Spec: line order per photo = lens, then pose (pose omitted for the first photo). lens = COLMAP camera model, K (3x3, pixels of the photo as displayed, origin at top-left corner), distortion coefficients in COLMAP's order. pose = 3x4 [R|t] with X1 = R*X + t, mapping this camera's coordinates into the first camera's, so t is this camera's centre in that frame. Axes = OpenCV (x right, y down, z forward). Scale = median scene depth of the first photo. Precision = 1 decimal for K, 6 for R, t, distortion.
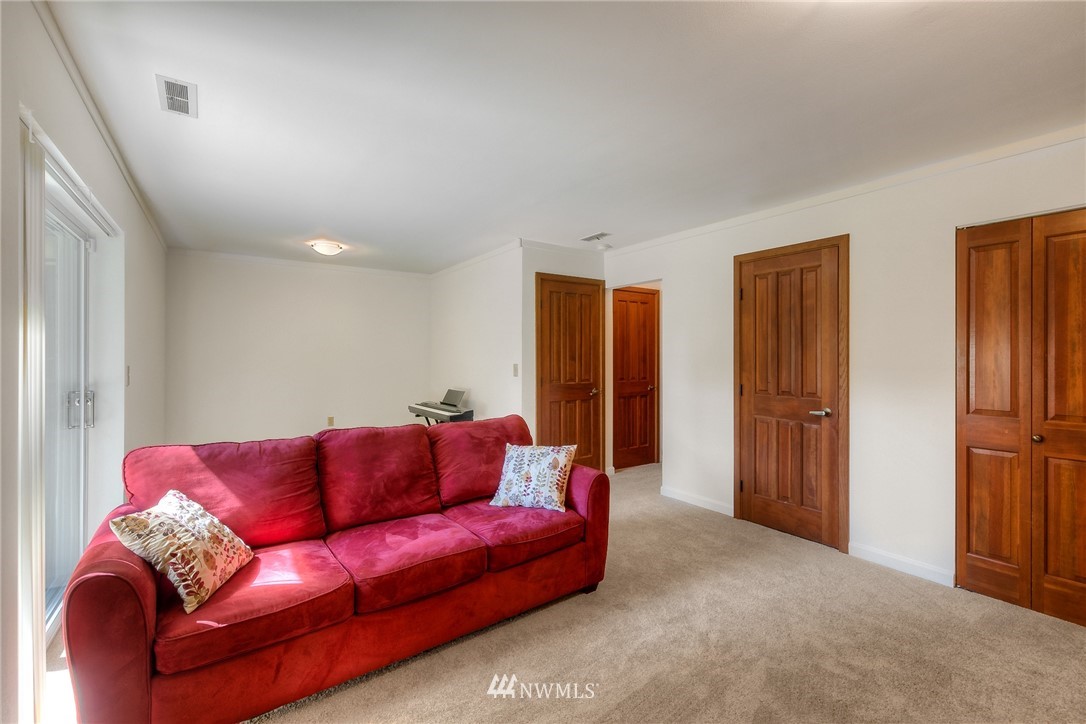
lens RADIAL K [[472.3, 0, 546.1], [0, 472.3, 360.1], [0, 0, 1]] dist [0.000585, 0.001397]
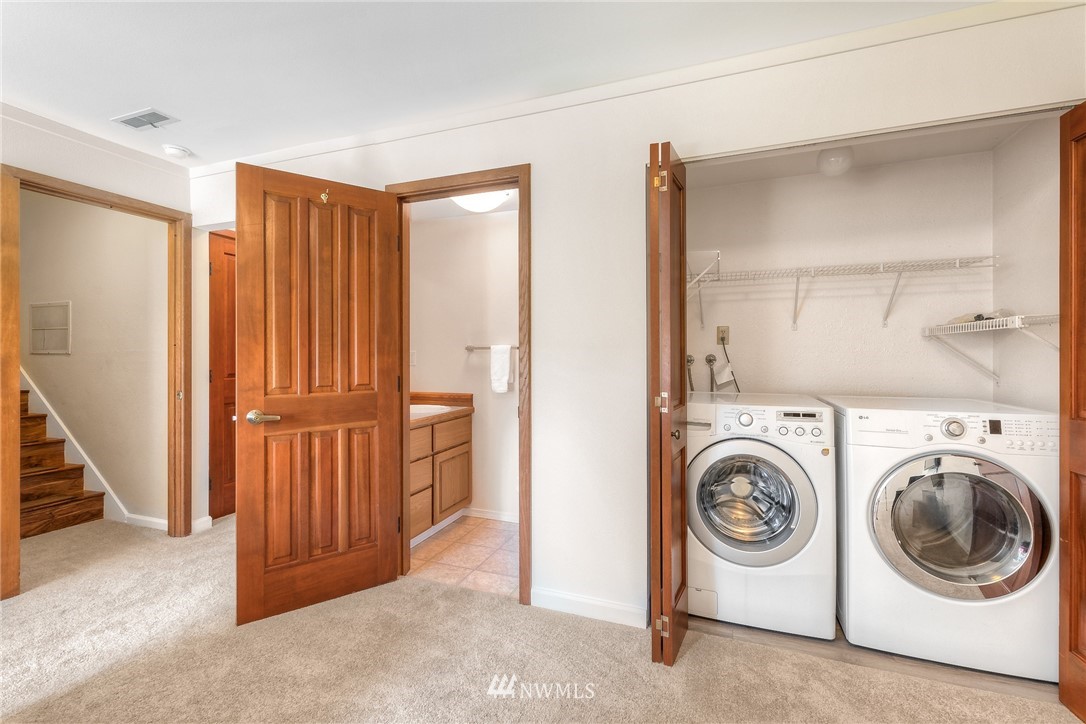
lens RADIAL K [[472.3, 0, 541.3], [0, 472.3, 358.1], [0, 0, 1]] dist [0.000585, 0.001397]
pose [[0.817517, -0.004554, 0.575886, 0.165374], [0.004000, 0.999990, 0.002229, 0.021281], [-0.575890, 0.000481, 0.817527, 0.278501]]
